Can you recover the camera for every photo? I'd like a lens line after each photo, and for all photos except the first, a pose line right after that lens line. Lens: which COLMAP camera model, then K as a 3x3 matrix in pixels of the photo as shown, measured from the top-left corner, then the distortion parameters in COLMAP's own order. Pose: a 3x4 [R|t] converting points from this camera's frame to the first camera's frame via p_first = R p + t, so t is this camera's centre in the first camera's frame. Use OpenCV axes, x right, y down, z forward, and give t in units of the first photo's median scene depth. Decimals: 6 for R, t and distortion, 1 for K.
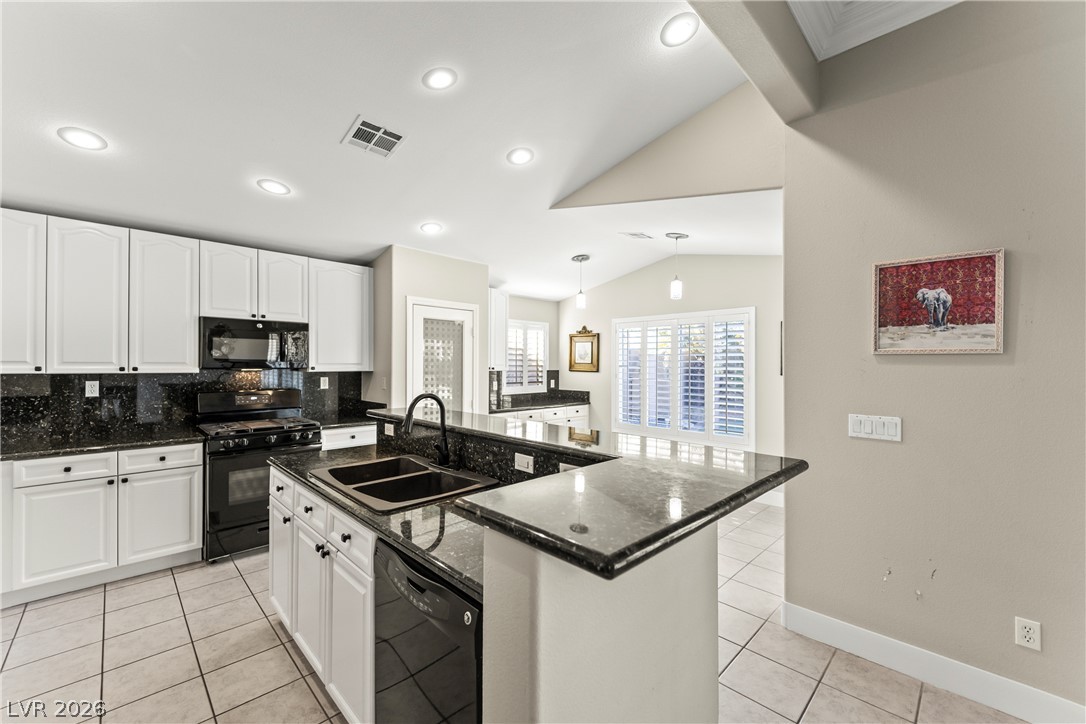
lens RADIAL K [[429.3, 0, 540.9], [0, 429.3, 363.4], [0, 0, 1]] dist [0.019309, -0.012910]
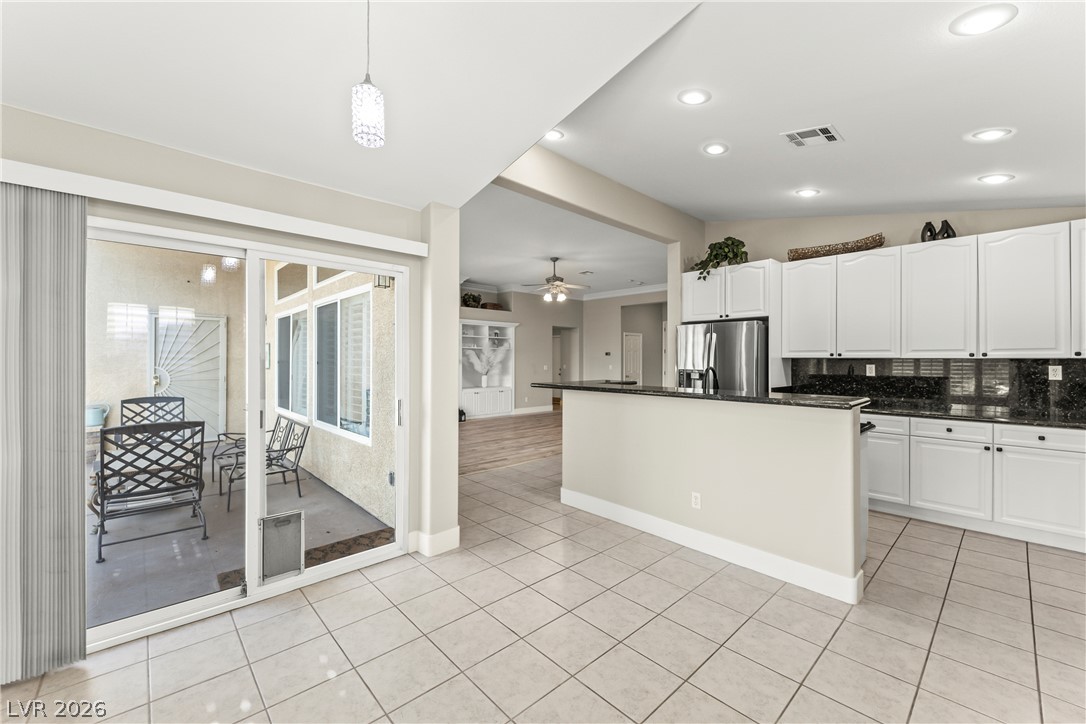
lens RADIAL K [[430.2, 0, 539.1], [0, 430.2, 357.1], [0, 0, 1]] dist [0.013541, -0.008722]
pose [[-0.999273, -0.006210, 0.037616, 0.183272], [-0.006615, 0.999921, -0.010673, 0.032770], [-0.037547, -0.010914, -0.999235, 1.538823]]
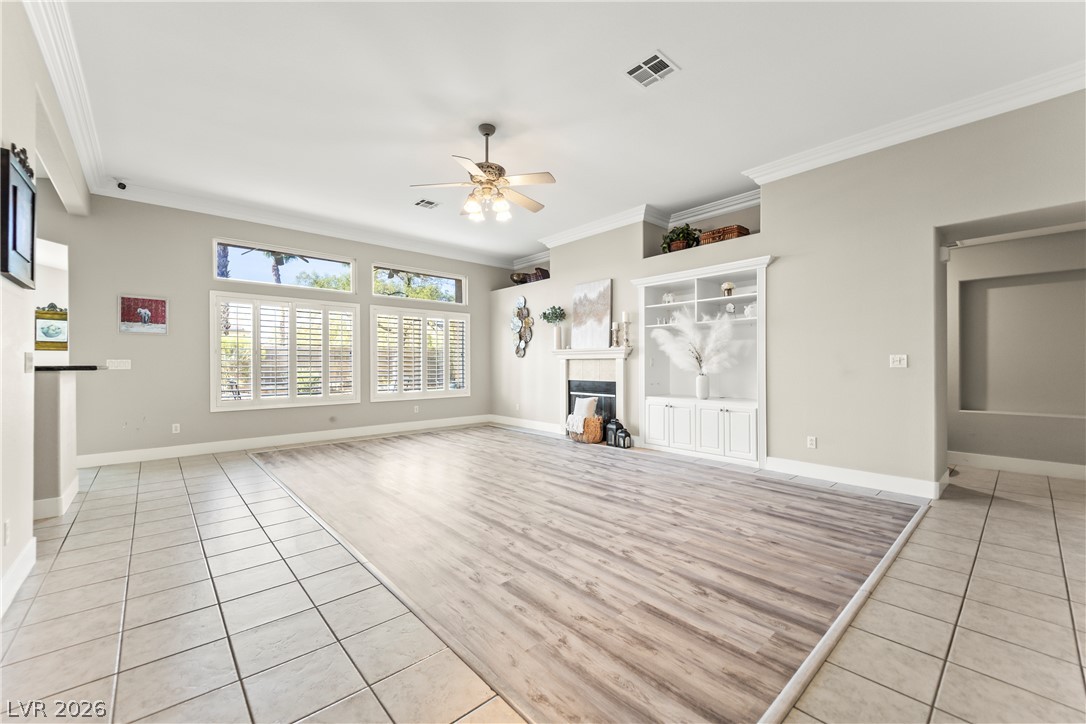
lens RADIAL K [[431.2, 0, 537.6], [0, 431.2, 361.9], [0, 0, 1]] dist [0.022646, -0.014037]
pose [[0.053902, -0.001494, 0.998545, -0.867850], [0.000286, 0.999999, 0.001481, 0.078037], [-0.998546, 0.000206, 0.053902, -0.827927]]
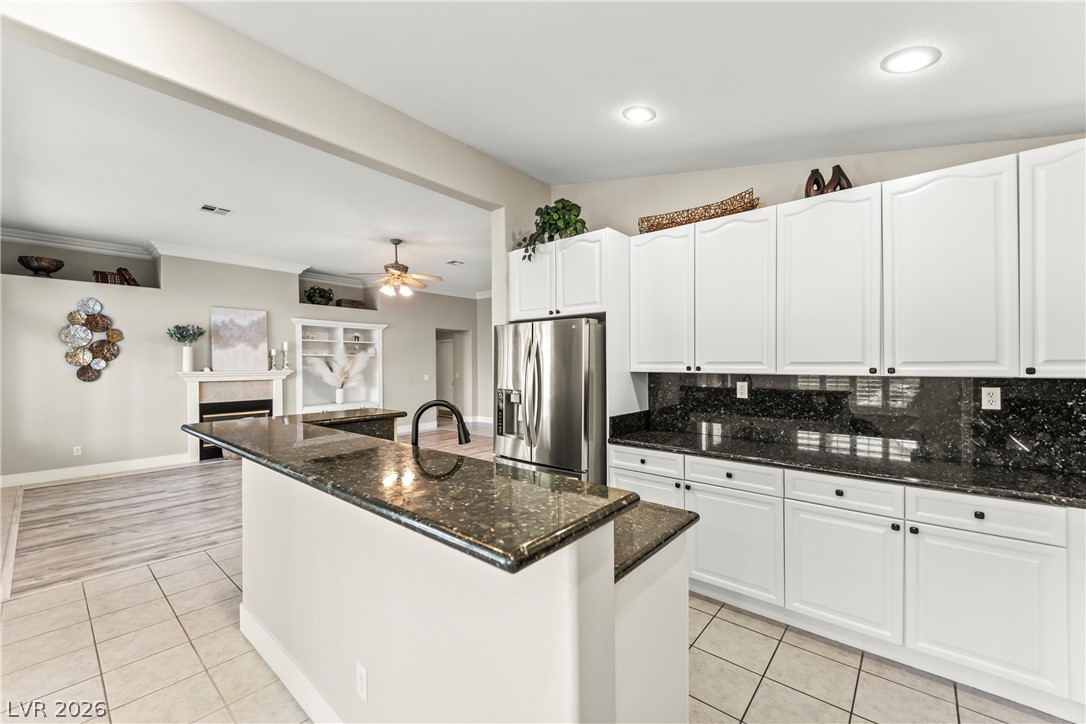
lens RADIAL K [[429.3, 0, 540.9], [0, 429.3, 363.4], [0, 0, 1]] dist [0.019309, -0.012910]
pose [[-0.996631, 0.001116, -0.082007, -0.239424], [0.001476, 0.999990, -0.004326, 0.001282], [0.082001, -0.004433, -0.996622, 1.096465]]
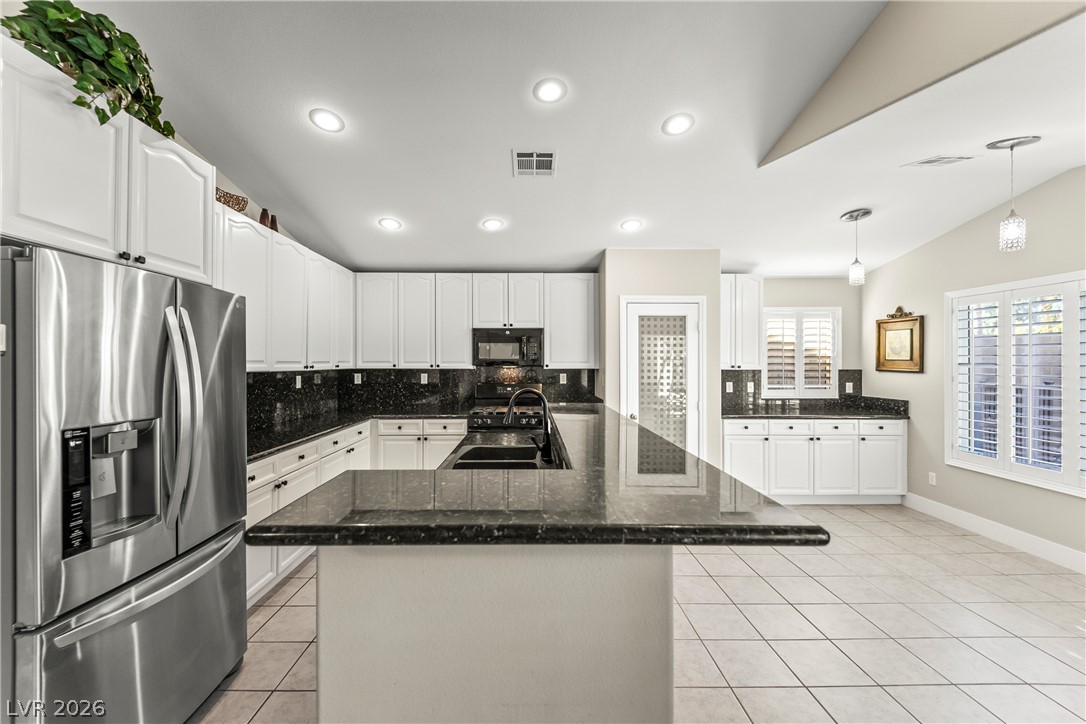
lens RADIAL K [[433.4, 0, 532.0], [0, 433.4, 360.7], [0, 0, 1]] dist [0.022558, -0.012084]
pose [[0.716170, -0.005963, -0.697901, 0.298282], [0.004504, 0.999982, -0.003922, 0.001523], [0.697912, -0.000334, 0.716184, 0.128370]]
